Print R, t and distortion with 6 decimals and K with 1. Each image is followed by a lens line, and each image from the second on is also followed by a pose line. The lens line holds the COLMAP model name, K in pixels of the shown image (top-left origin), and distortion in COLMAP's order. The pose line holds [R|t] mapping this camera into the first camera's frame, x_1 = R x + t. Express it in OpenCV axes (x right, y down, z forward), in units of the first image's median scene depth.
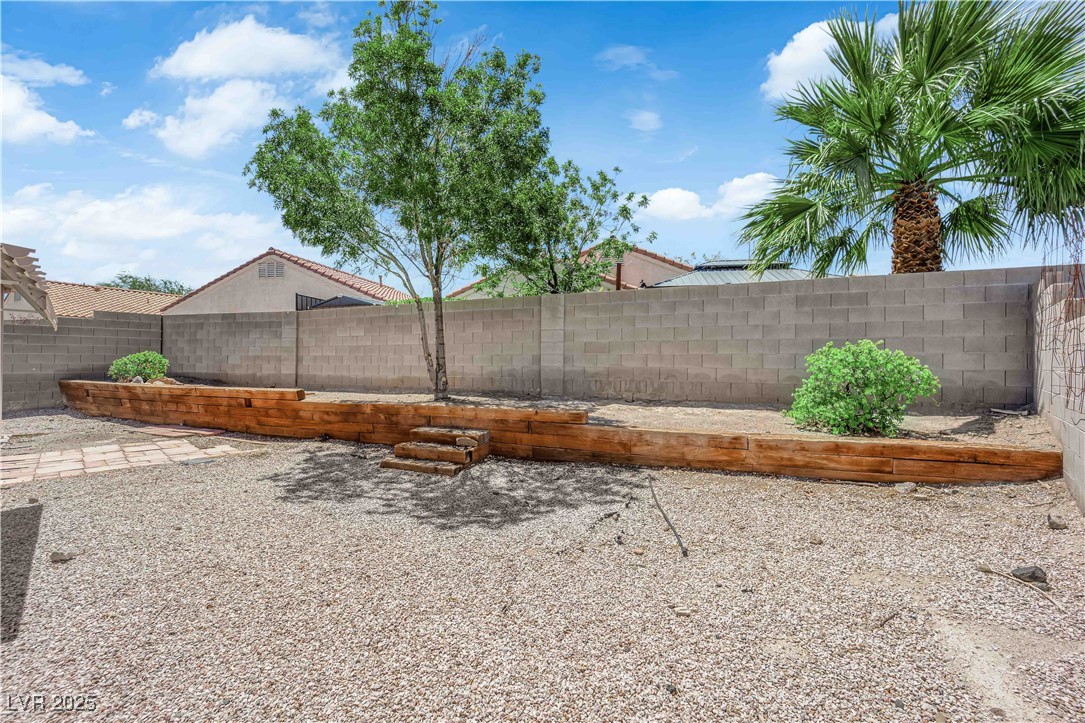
lens RADIAL K [[439.1, 0, 542.5], [0, 439.1, 362.7], [0, 0, 1]] dist [-0.017376, -0.000201]
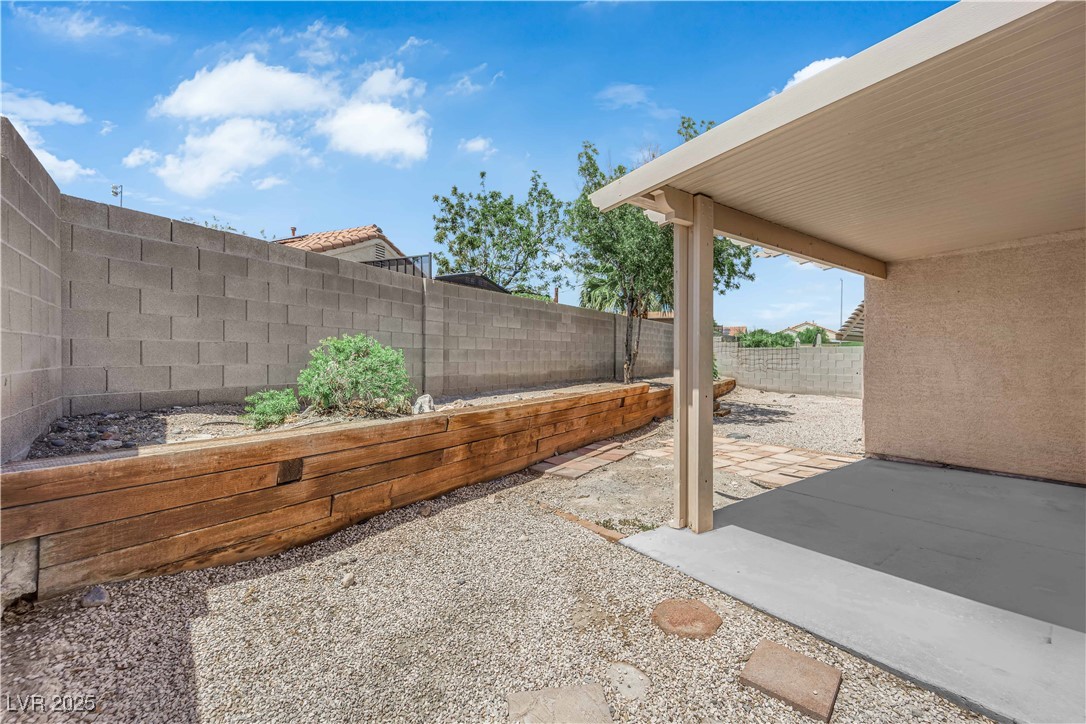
lens RADIAL K [[439.5, 0, 546.3], [0, 439.5, 360.0], [0, 0, 1]] dist [-0.017376, -0.000201]
pose [[0.204068, -0.011886, 0.978885, -1.263524], [-0.004021, 0.999908, 0.012980, -0.008826], [-0.978948, -0.006585, 0.204001, 0.745055]]
